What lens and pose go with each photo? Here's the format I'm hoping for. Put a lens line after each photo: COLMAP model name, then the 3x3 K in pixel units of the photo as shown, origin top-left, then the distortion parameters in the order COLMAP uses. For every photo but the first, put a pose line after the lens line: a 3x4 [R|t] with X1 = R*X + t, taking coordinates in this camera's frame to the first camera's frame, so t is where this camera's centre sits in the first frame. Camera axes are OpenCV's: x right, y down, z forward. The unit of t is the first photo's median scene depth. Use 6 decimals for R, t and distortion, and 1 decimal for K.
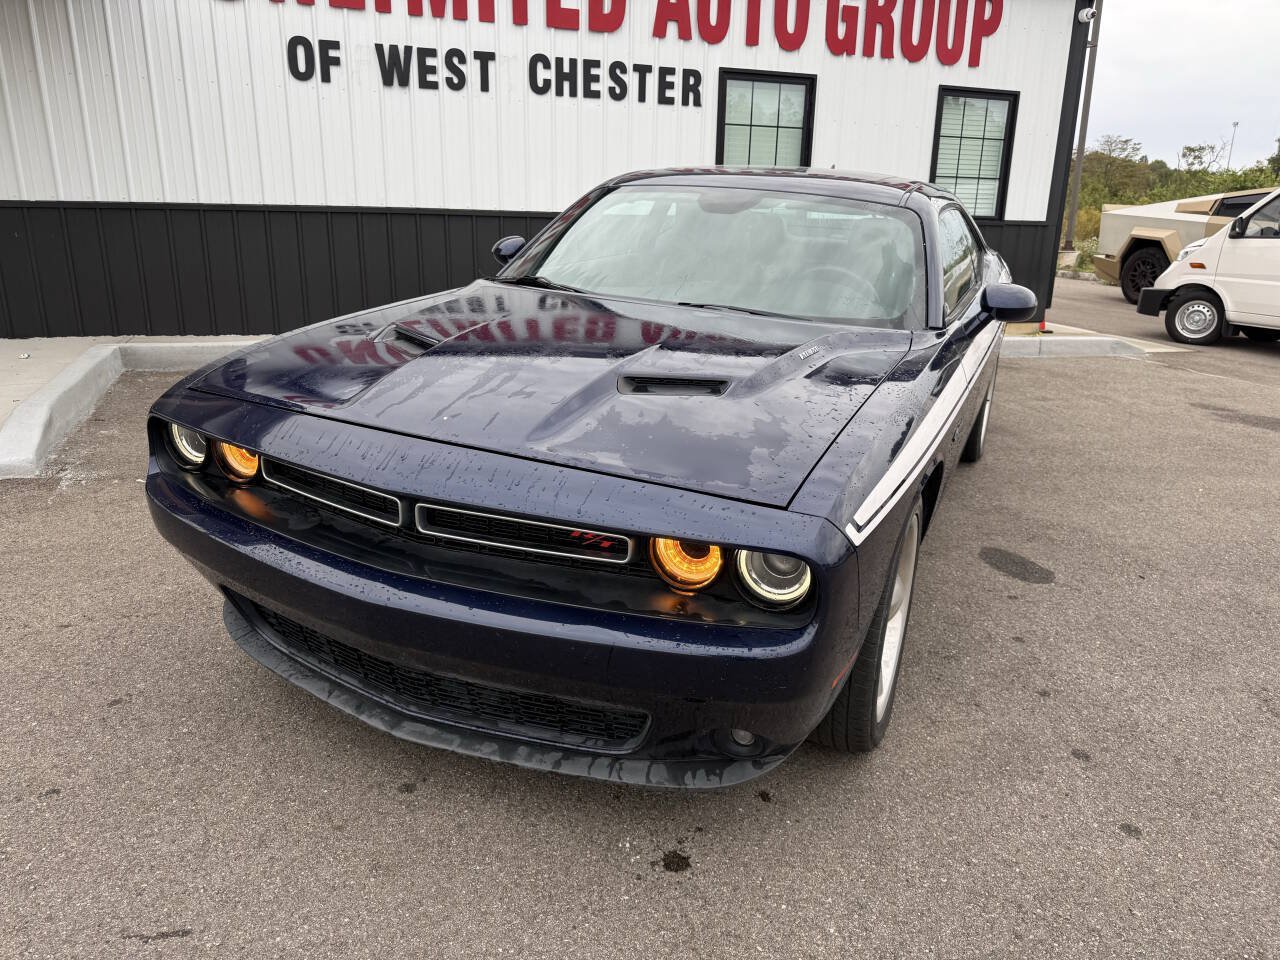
lens RADIAL K [[910.0, 0, 652.6], [0, 910.0, 487.9], [0, 0, 1]] dist [0.022134, -0.026856]
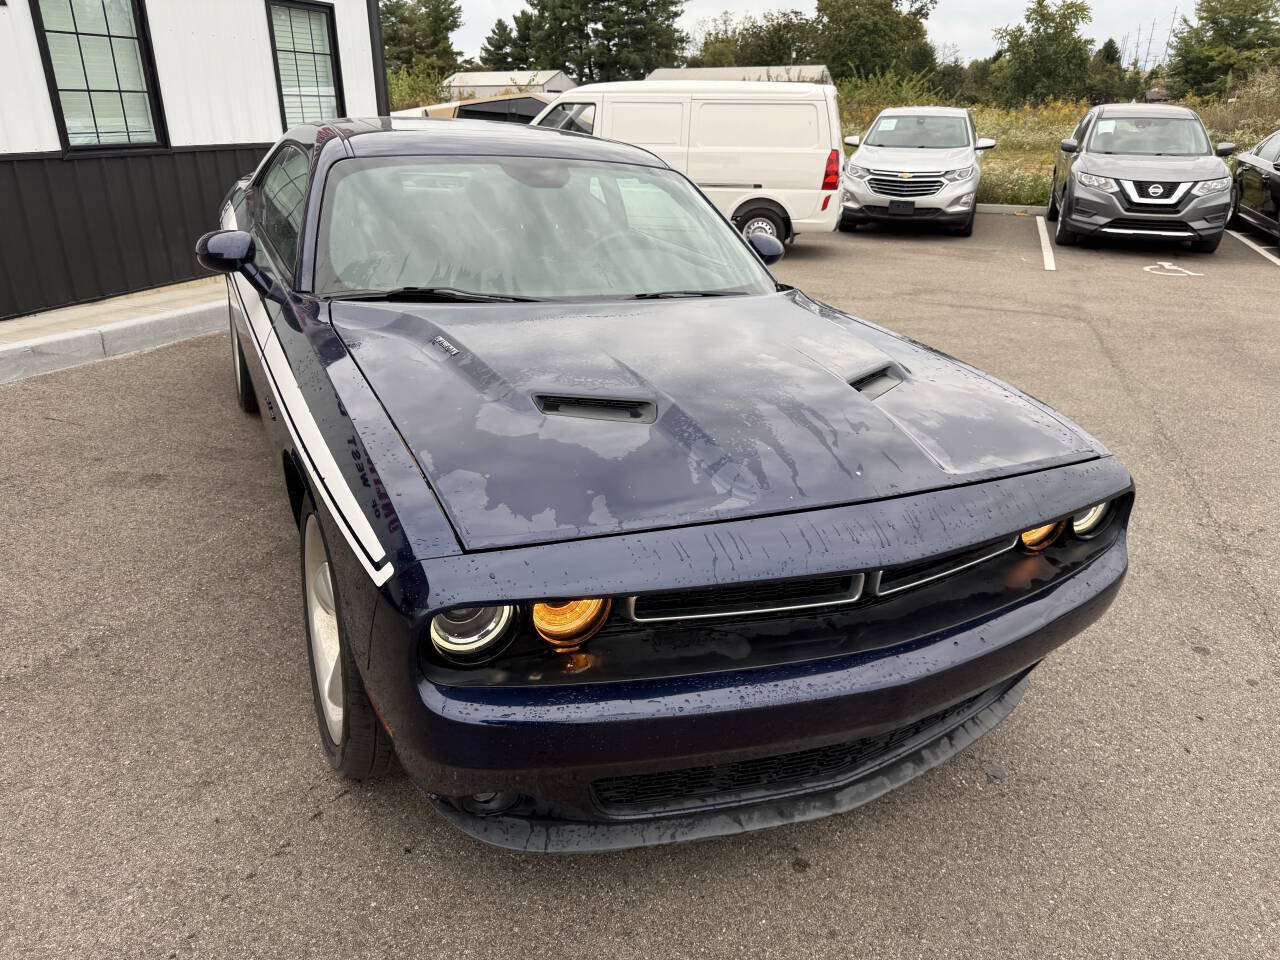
lens RADIAL K [[910.0, 0, 642.8], [0, 910.0, 481.5], [0, 0, 1]] dist [0.022134, -0.026856]
pose [[0.648461, -0.305224, 0.697378, -0.445600], [0.234934, 0.951622, 0.198045, -0.132603], [-0.724089, 0.035414, 0.688797, 0.224923]]
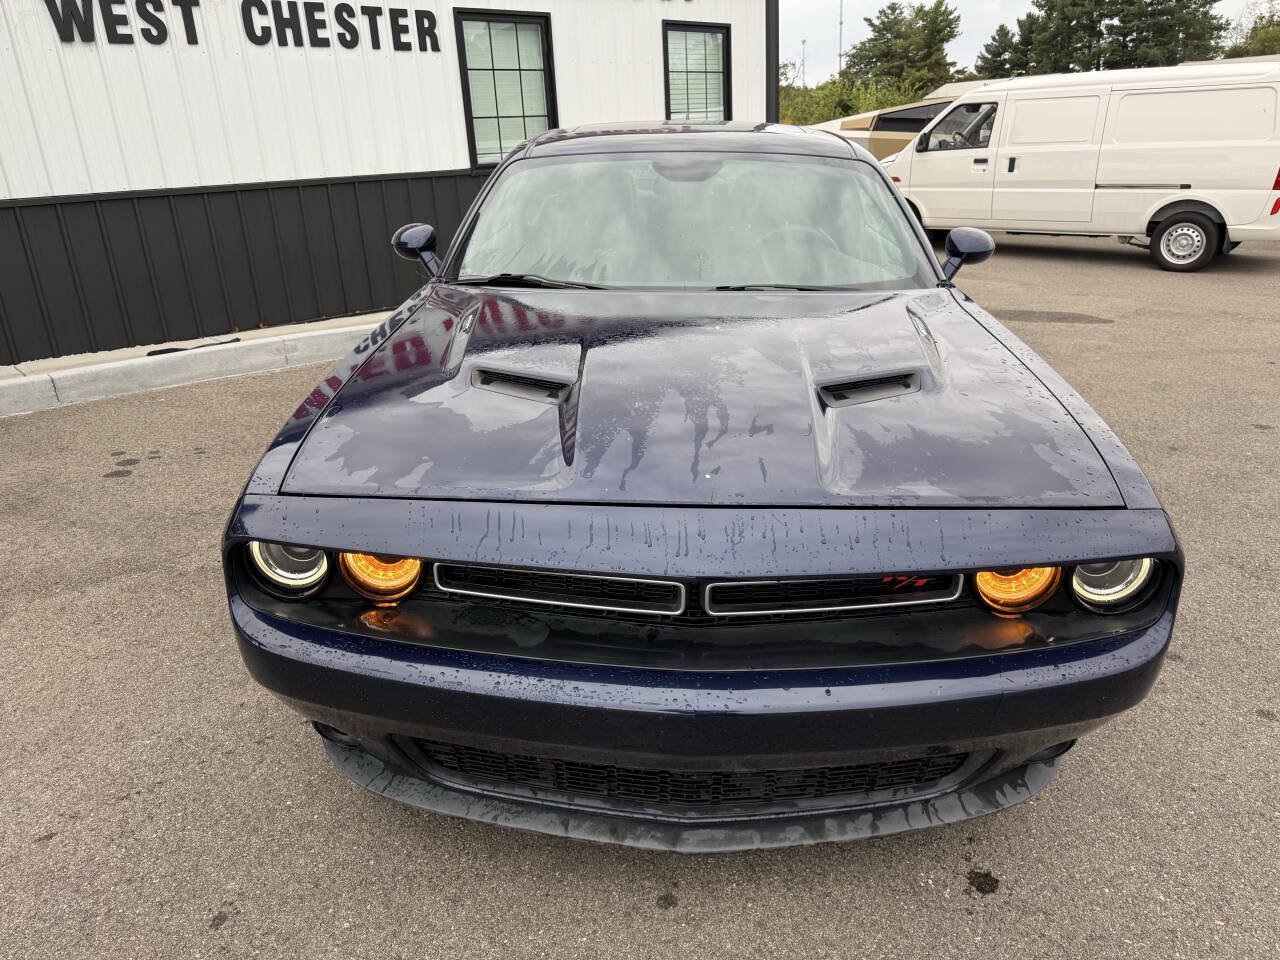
lens RADIAL K [[910.0, 0, 651.5], [0, 910.0, 475.6], [0, 0, 1]] dist [0.022134, -0.026856]
pose [[0.925929, -0.190366, 0.326216, -0.238625], [0.173144, 0.981533, 0.081331, -0.066955], [-0.335675, -0.018824, 0.941790, 0.100419]]
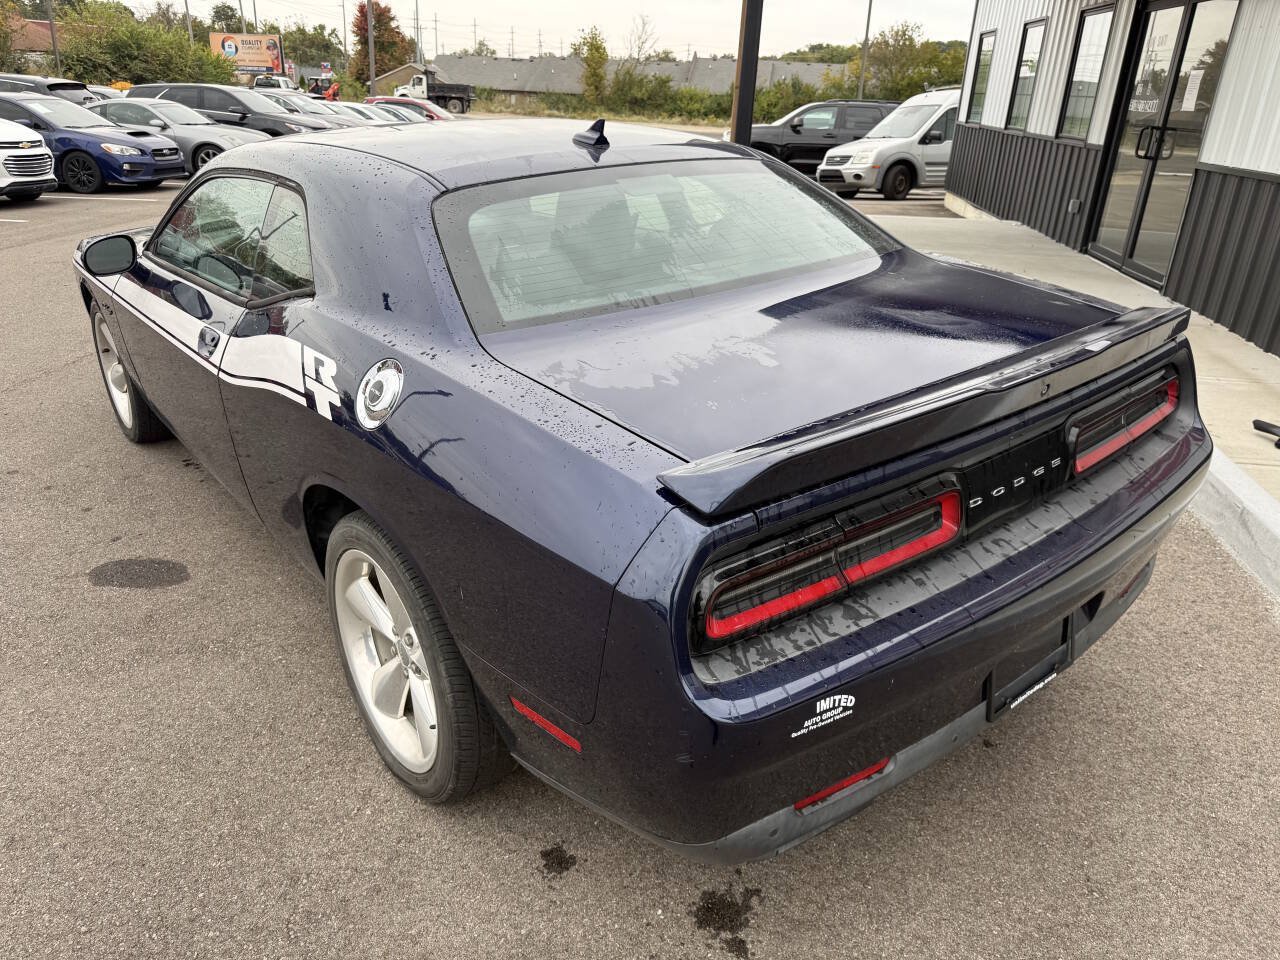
lens RADIAL K [[910.0, 0, 628.0], [0, 910.0, 473.9], [0, 0, 1]] dist [0.022134, -0.026856]
pose [[-0.469058, 0.312090, -0.826187, 0.730562], [-0.302496, 0.822124, 0.482295, -0.470279], [0.829747, 0.476142, -0.291217, 1.337276]]
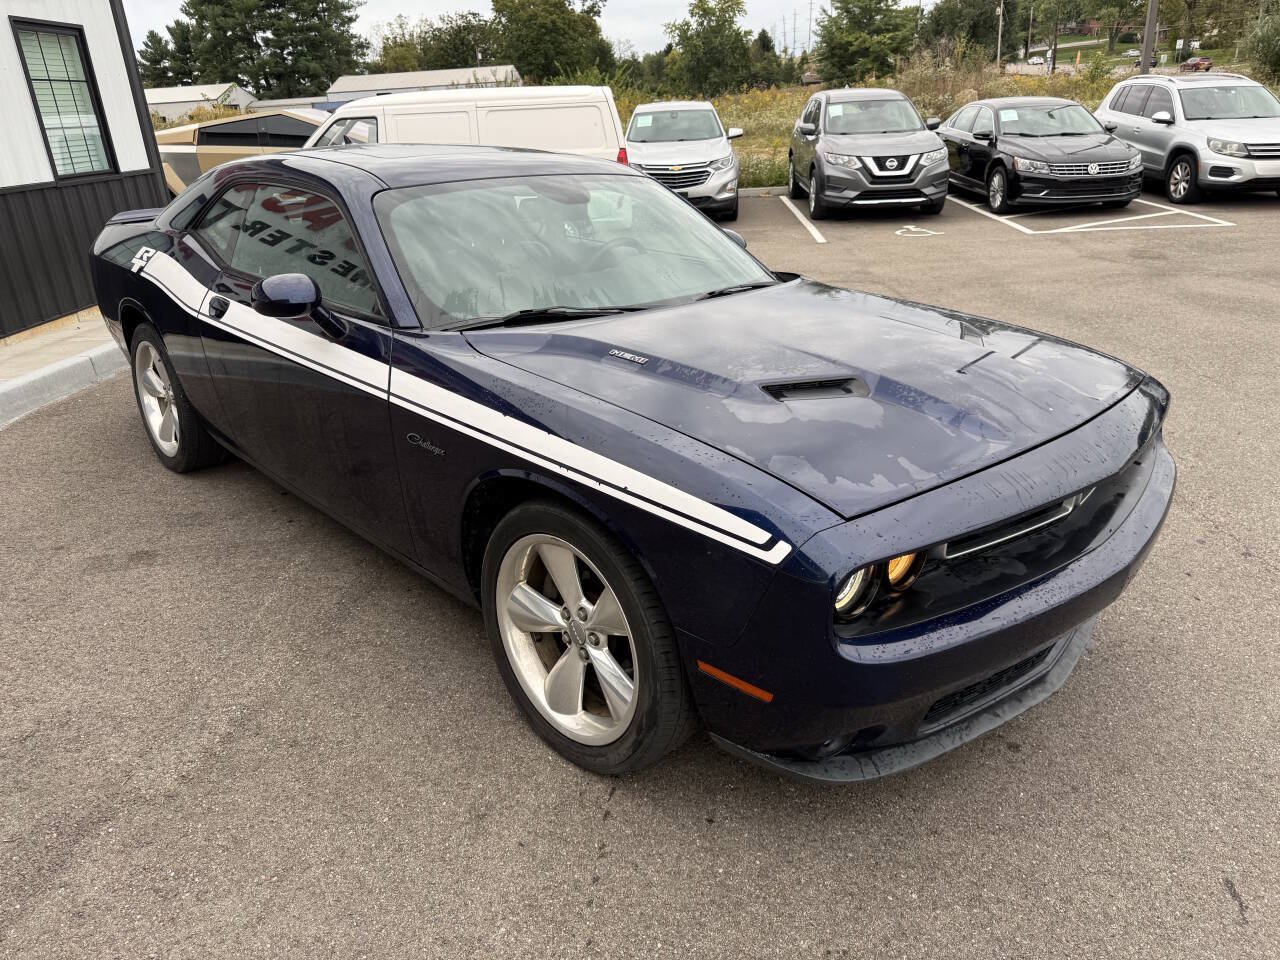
lens RADIAL K [[910.0, 0, 639.6], [0, 910.0, 478.4], [0, 0, 1]] dist [0.022134, -0.026856]
pose [[0.380955, -0.389886, 0.838368, -0.613847], [0.328634, 0.904631, 0.271371, -0.206960], [-0.864218, 0.172136, 0.472754, 0.398594]]
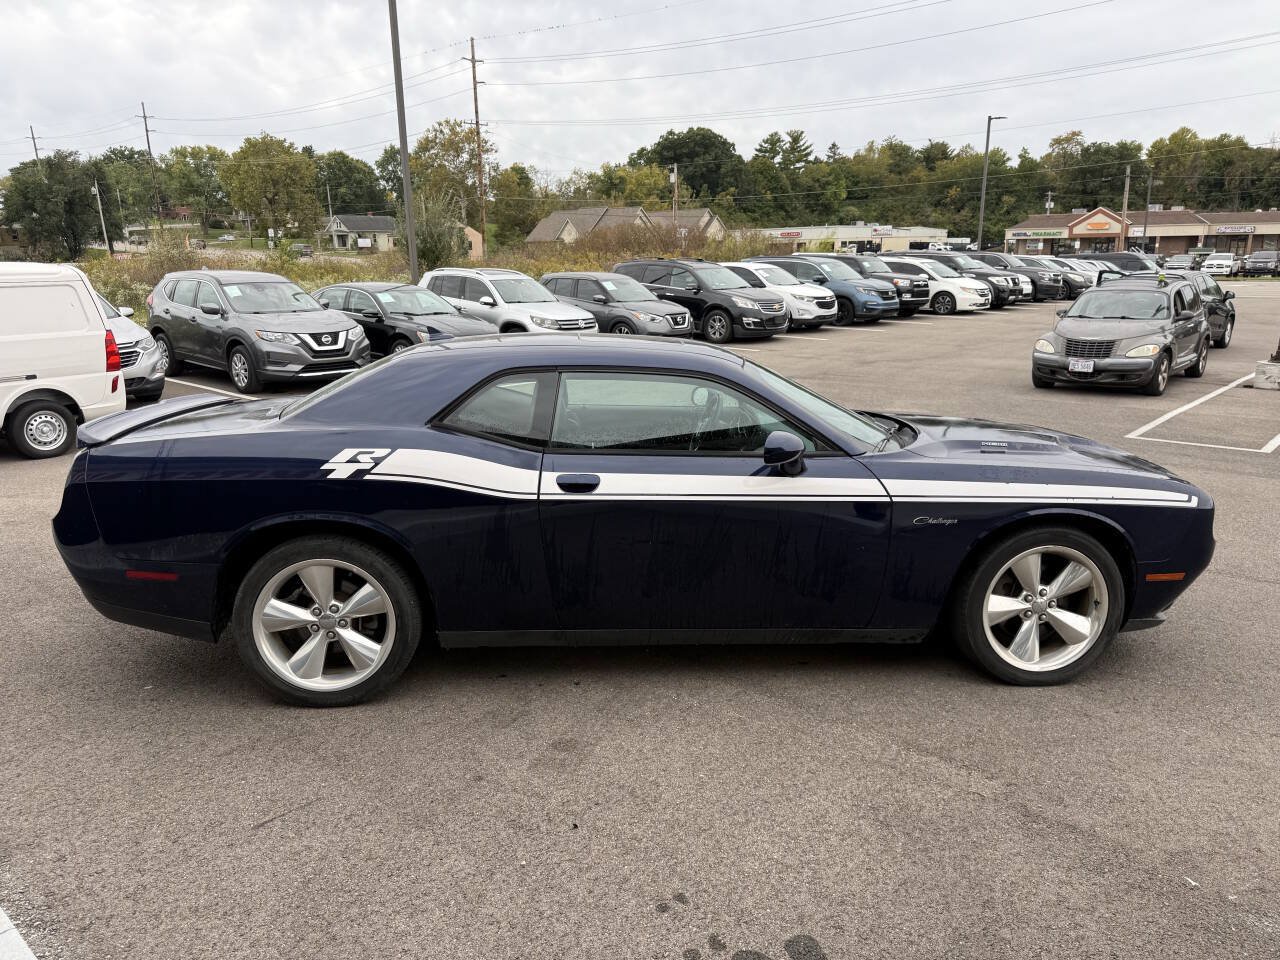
lens RADIAL K [[910.0, 0, 630.5], [0, 910.0, 490.8], [0, 0, 1]] dist [0.022134, -0.026856]
pose [[-0.469559, -0.240297, 0.849571, -0.761989], [0.261024, 0.881453, 0.393583, -0.544852], [-0.843434, 0.406569, -0.351171, 1.288668]]
